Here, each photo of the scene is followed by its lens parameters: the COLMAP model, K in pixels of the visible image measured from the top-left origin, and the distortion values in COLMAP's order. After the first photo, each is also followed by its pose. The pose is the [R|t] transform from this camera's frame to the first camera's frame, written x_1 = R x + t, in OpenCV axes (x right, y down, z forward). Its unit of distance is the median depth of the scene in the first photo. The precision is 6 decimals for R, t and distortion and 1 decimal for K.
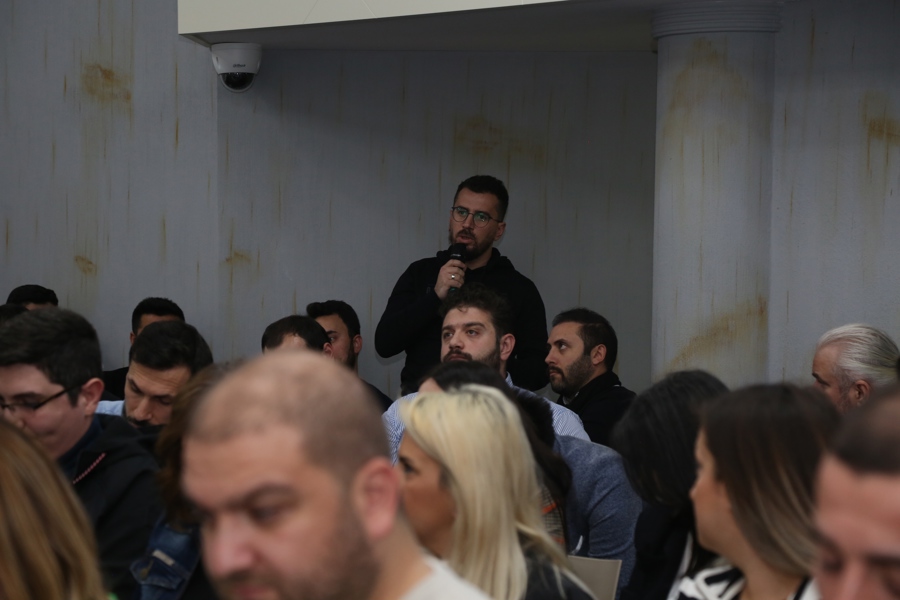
lens RADIAL K [[2482.7, 0, 450.0], [0, 2482.7, 300.0], [0, 0, 1]] dist [0.651068, 0.180178]
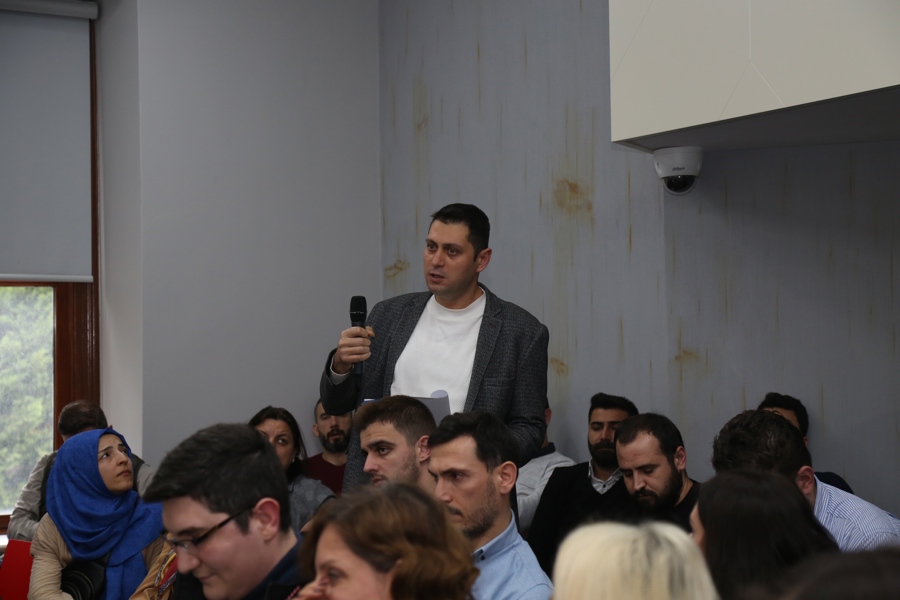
lens RADIAL K [[2022.0, 0, 450.0], [0, 2022.0, 300.0], [0, 0, 1]] dist [0.428758, 0.103382]
pose [[0.956679, -0.036098, -0.288897, 0.063698], [0.023023, 0.998556, -0.048531, -0.001474], [0.290232, 0.039778, 0.956129, 0.174283]]
